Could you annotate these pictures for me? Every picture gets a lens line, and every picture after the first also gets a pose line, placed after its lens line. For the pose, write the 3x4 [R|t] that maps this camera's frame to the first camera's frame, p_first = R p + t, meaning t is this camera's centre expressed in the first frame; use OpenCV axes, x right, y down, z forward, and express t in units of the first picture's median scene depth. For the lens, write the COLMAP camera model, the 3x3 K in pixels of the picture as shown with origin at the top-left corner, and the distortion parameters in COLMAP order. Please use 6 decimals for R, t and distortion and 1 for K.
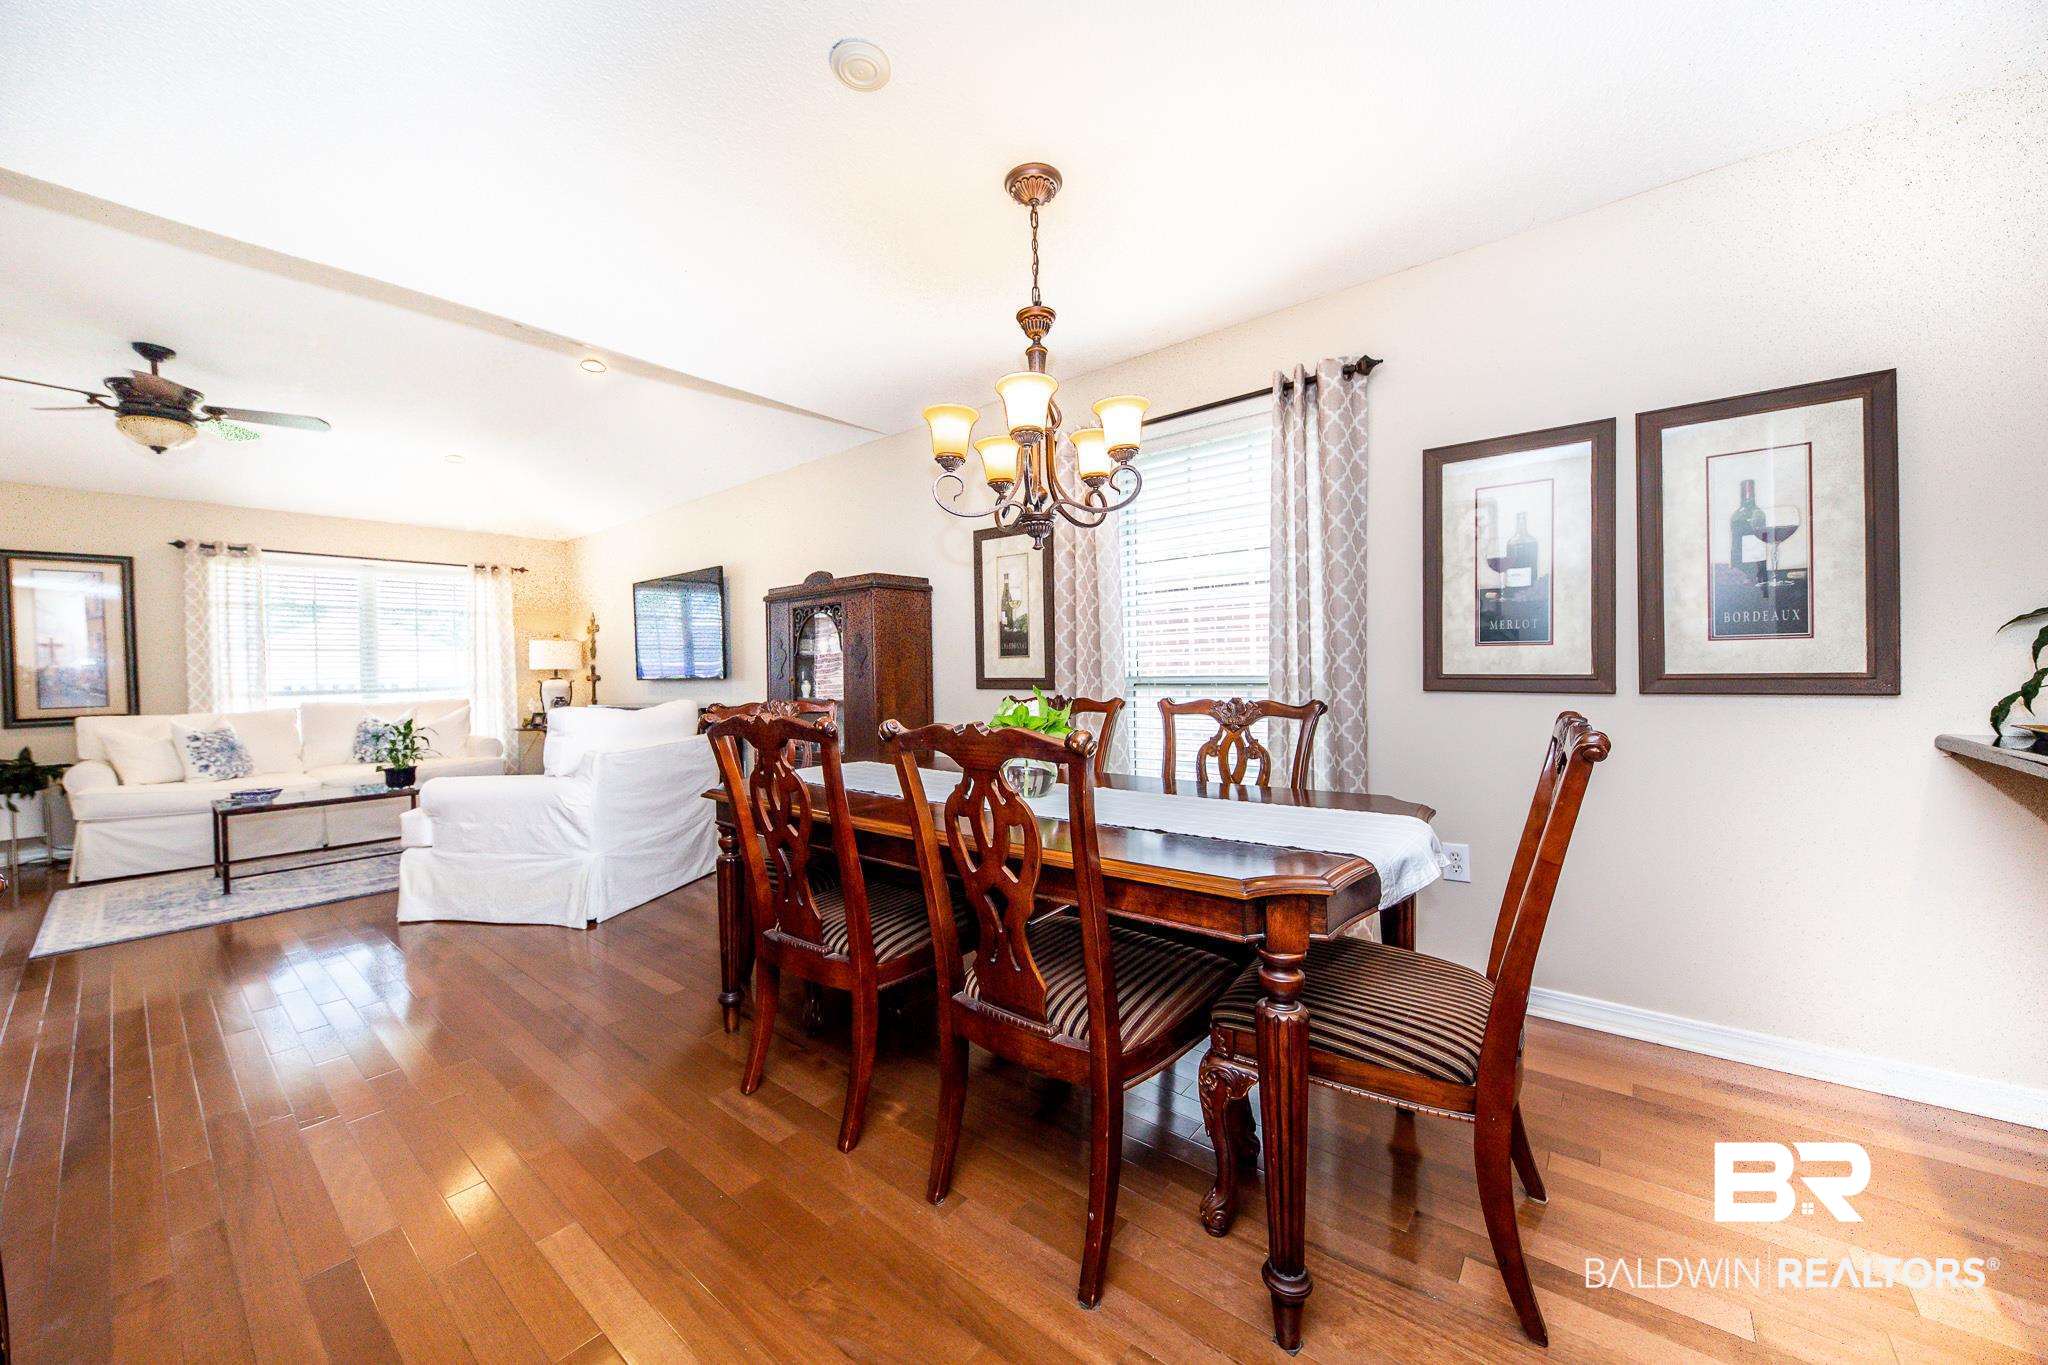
lens RADIAL K [[737.7, 0, 998.8], [0, 737.7, 675.1], [0, 0, 1]] dist [-0.007792, 0.000012]
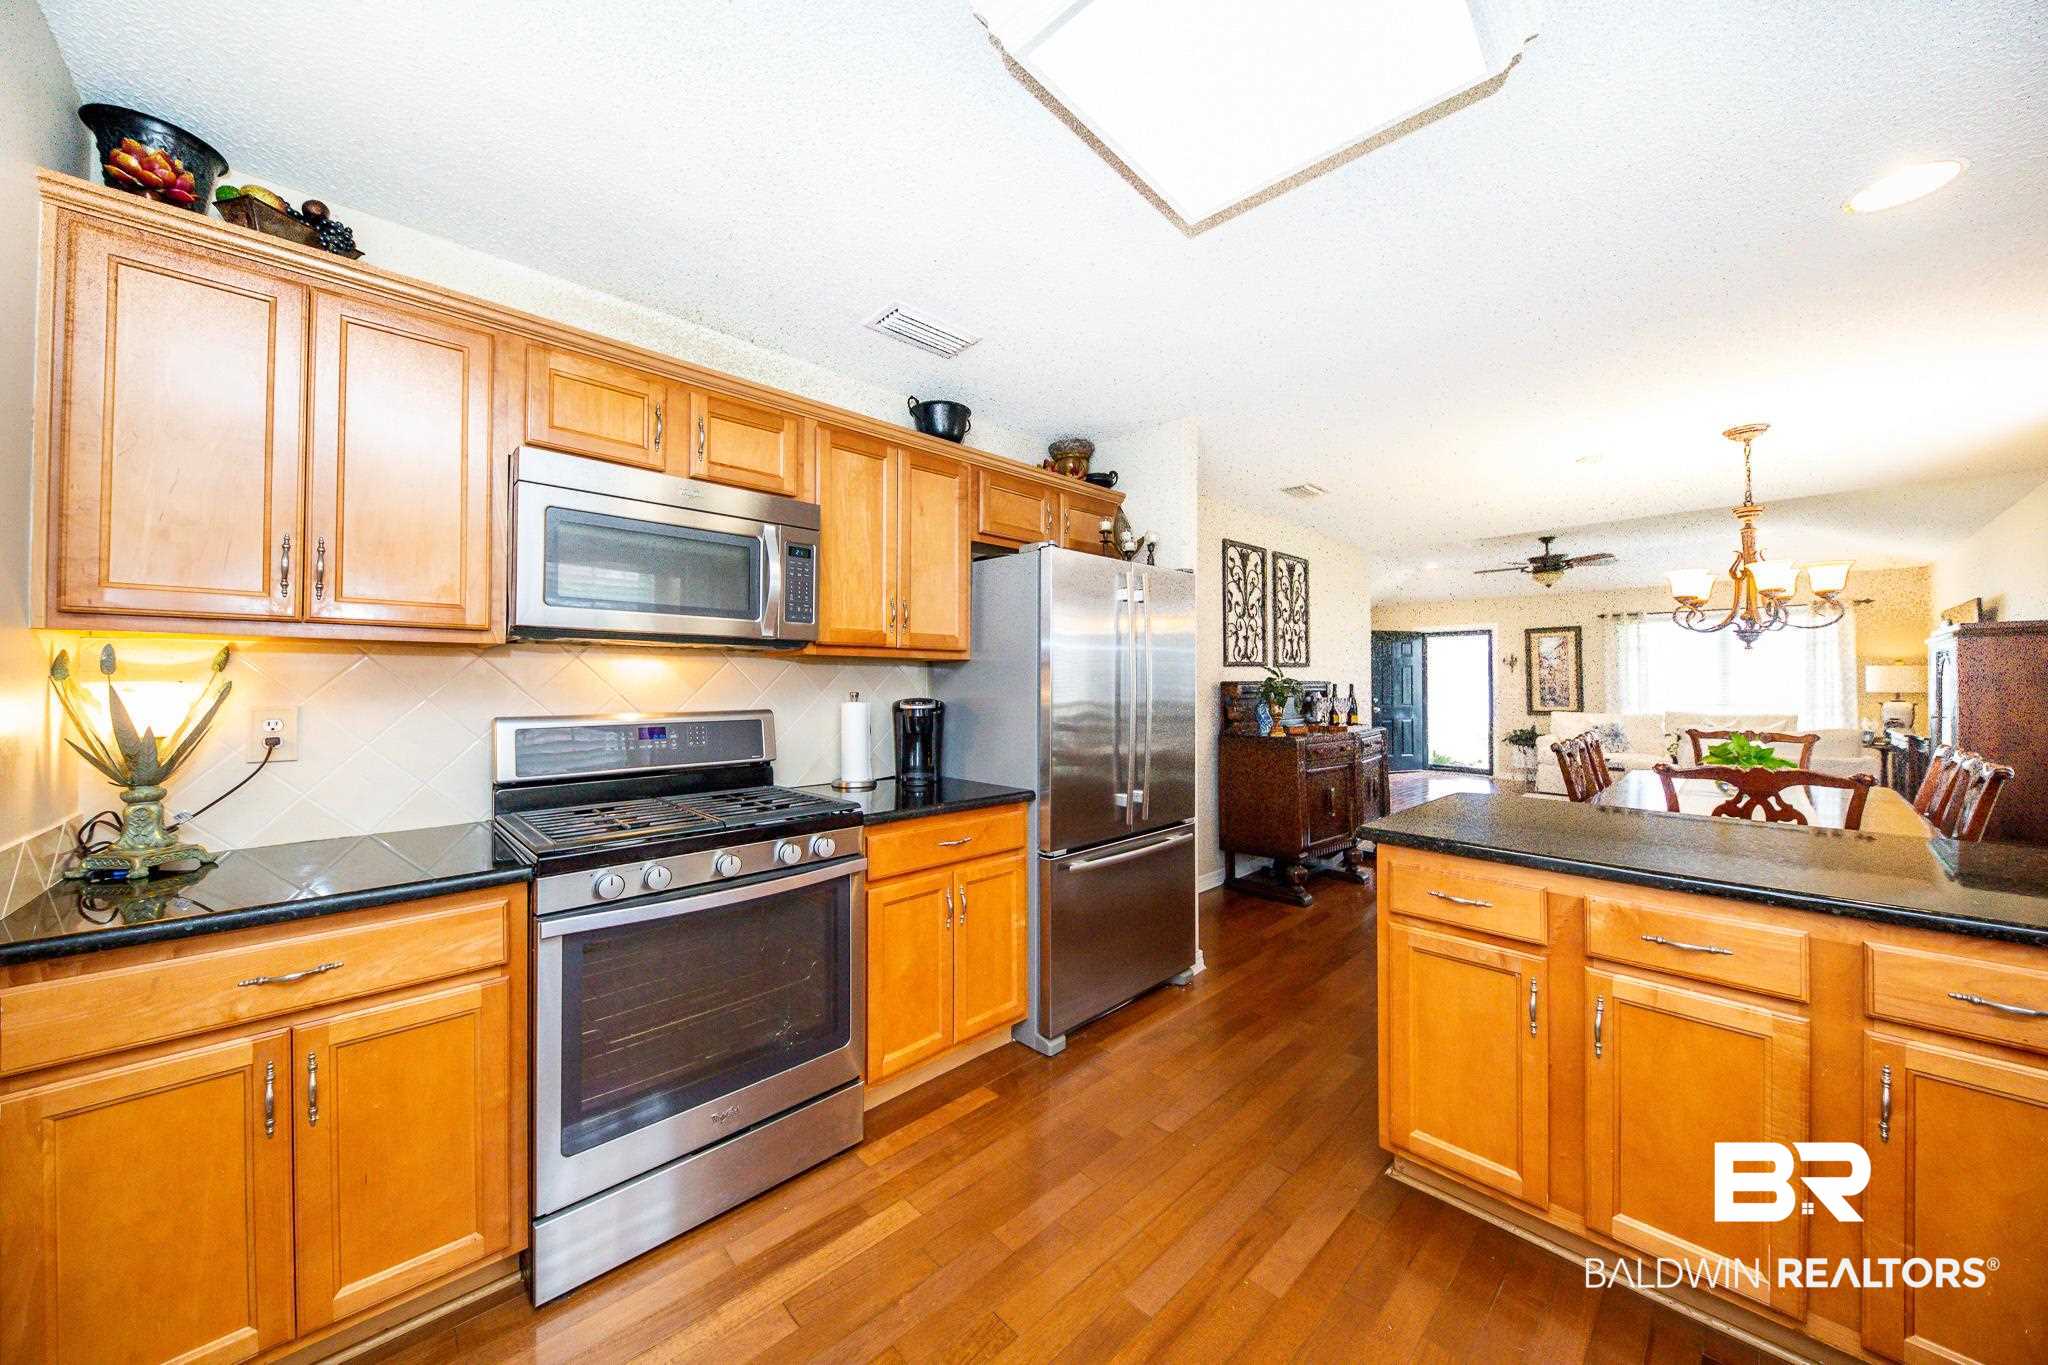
lens RADIAL K [[706.0, 0, 1015.8], [0, 706.0, 673.5], [0, 0, 1]] dist [0.014259, -0.006894]
pose [[-0.121181, 0.005838, -0.992613, 0.875672], [-0.002615, 0.999977, 0.006200, -0.057963], [0.992627, 0.003347, -0.121163, -0.219734]]
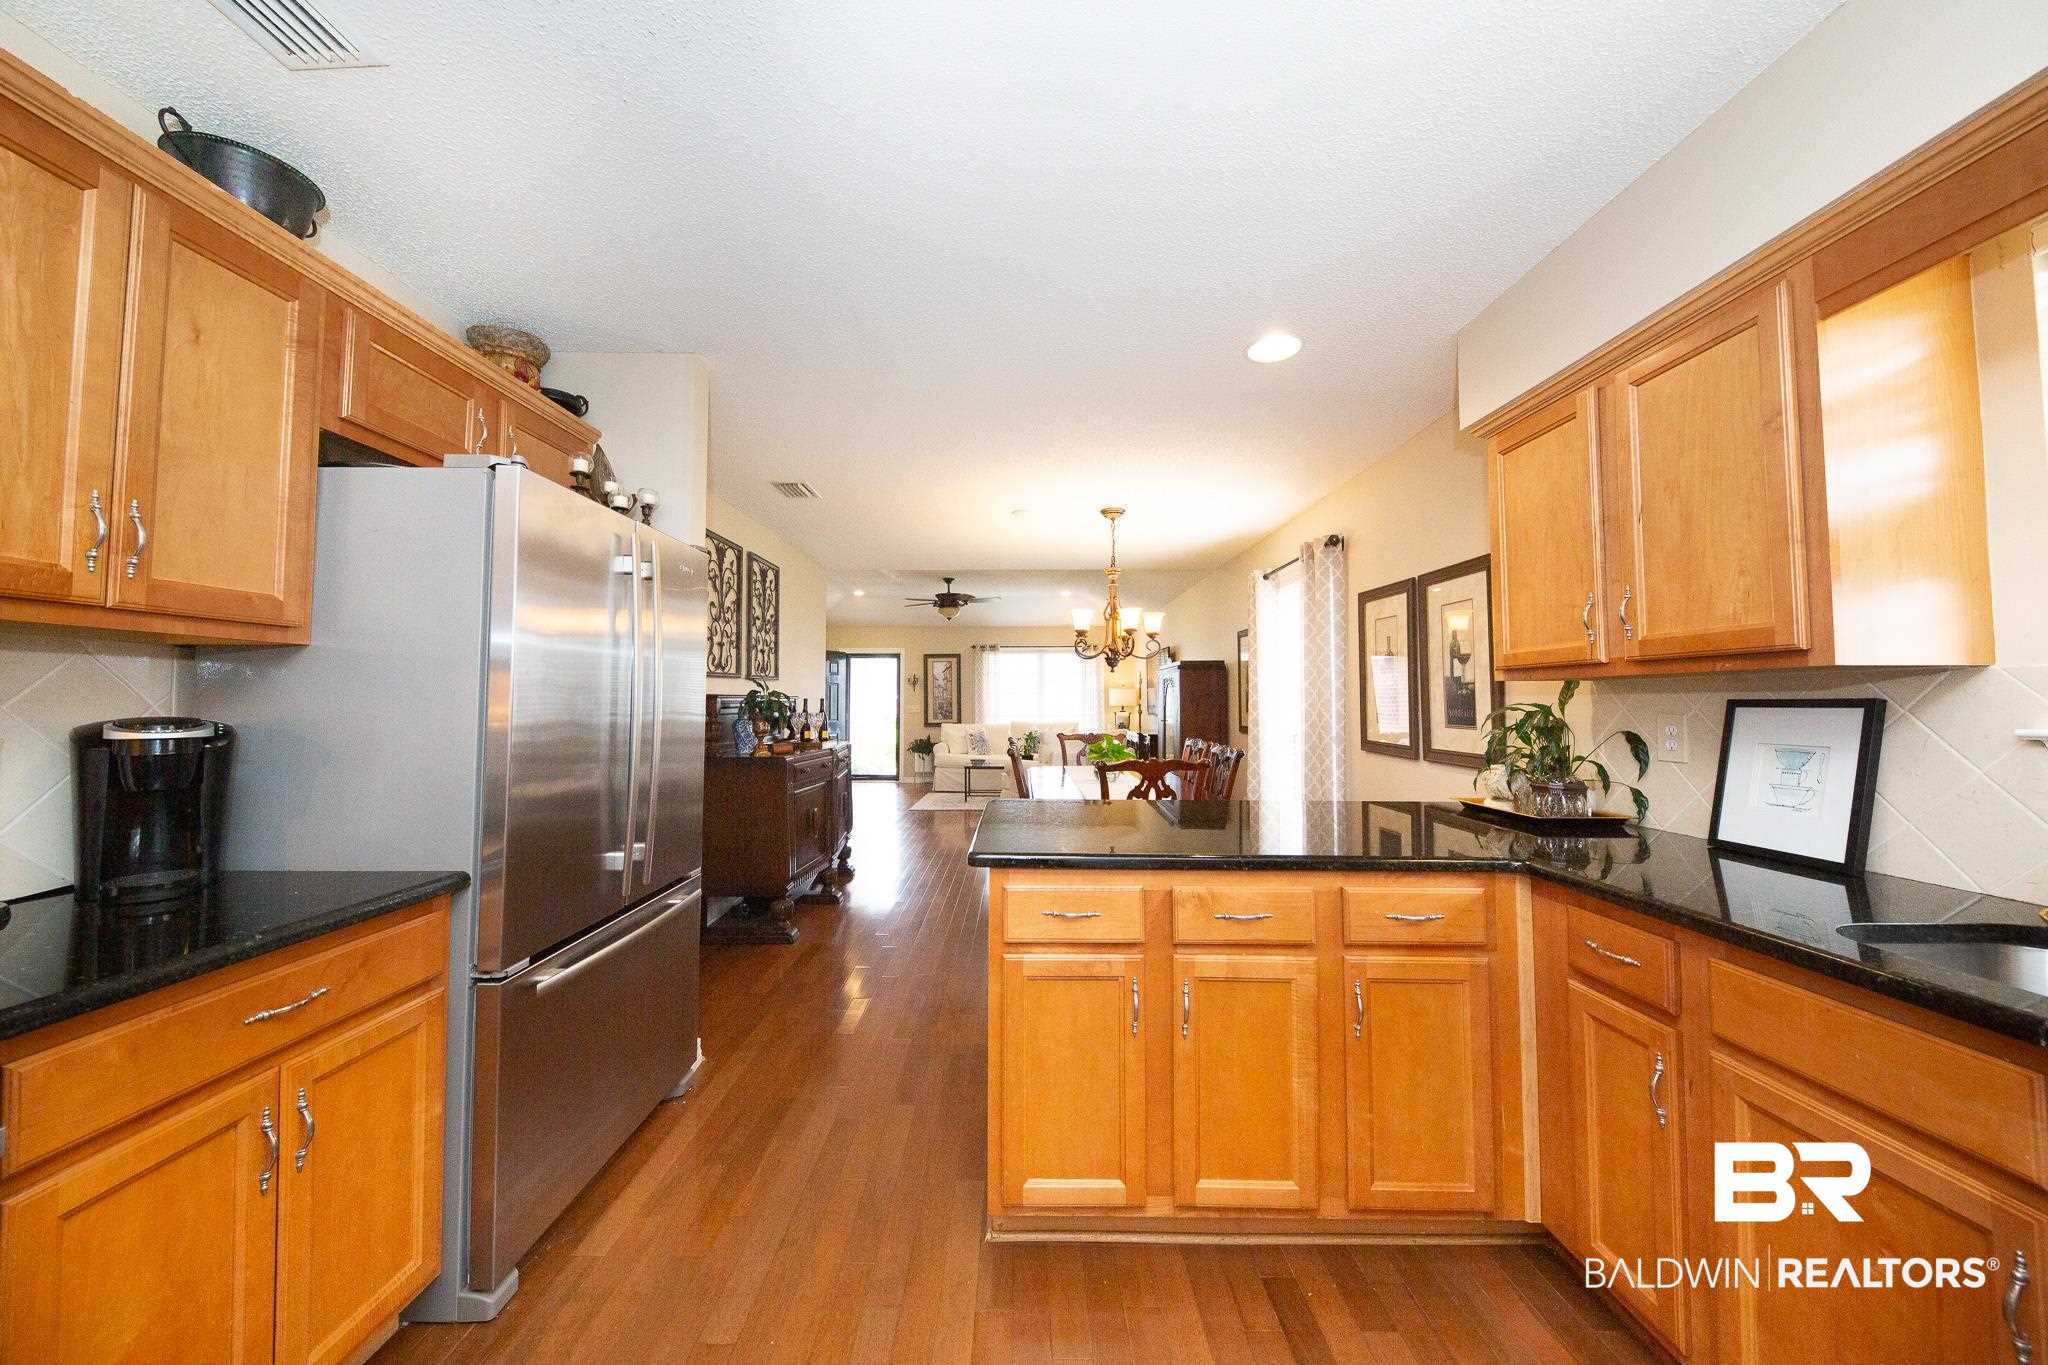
lens RADIAL K [[706.0, 0, 1015.8], [0, 706.0, 673.5], [0, 0, 1]] dist [0.014259, -0.006894]
pose [[0.628059, -0.011565, -0.778080, 0.737495], [-0.016241, 0.999477, -0.027965, -0.048764], [0.777997, 0.030201, 0.627542, -0.284787]]
